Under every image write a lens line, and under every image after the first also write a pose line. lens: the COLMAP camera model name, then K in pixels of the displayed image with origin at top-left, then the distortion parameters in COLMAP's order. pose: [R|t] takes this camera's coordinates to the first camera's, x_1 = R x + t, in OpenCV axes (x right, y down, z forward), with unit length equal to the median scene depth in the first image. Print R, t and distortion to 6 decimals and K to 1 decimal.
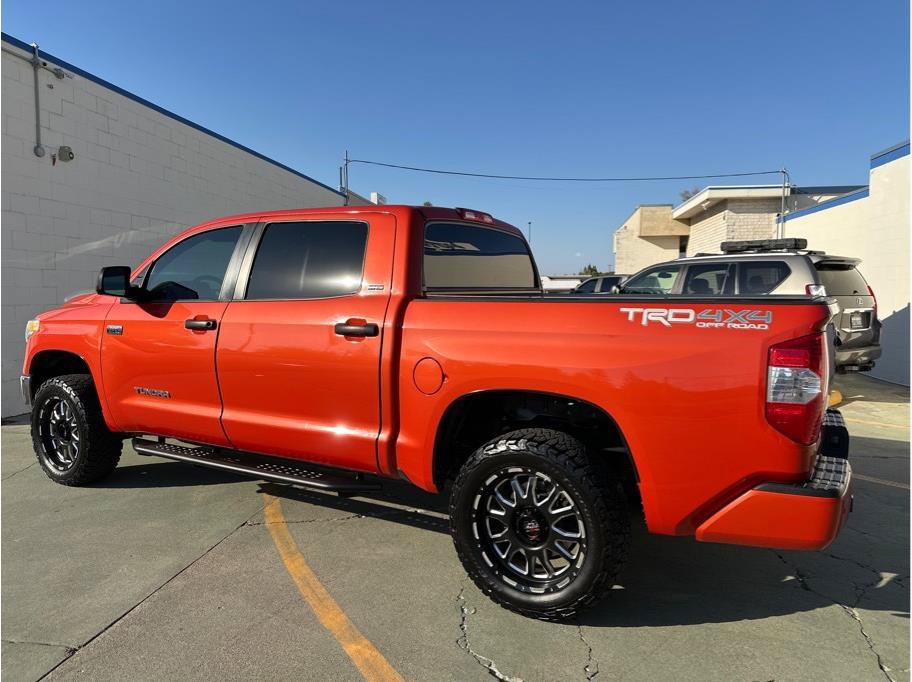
lens RADIAL K [[628.7, 0, 456.0], [0, 628.7, 341.0], [0, 0, 1]] dist [0.063459, -0.082258]
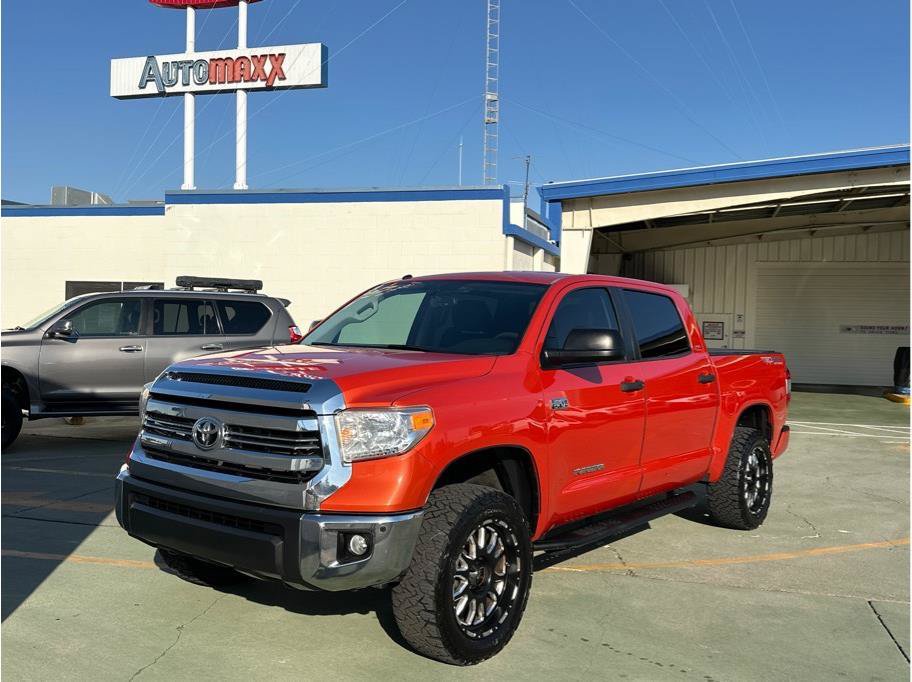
lens RADIAL K [[855.3, 0, 456.0], [0, 855.3, 341.0], [0, 0, 1]] dist [0.187551, -0.396561]
pose [[0.132588, -0.015916, 0.991043, -1.825971], [0.057010, 0.998338, 0.008406, -0.126568], [-0.989530, 0.055385, 0.133275, 1.102534]]
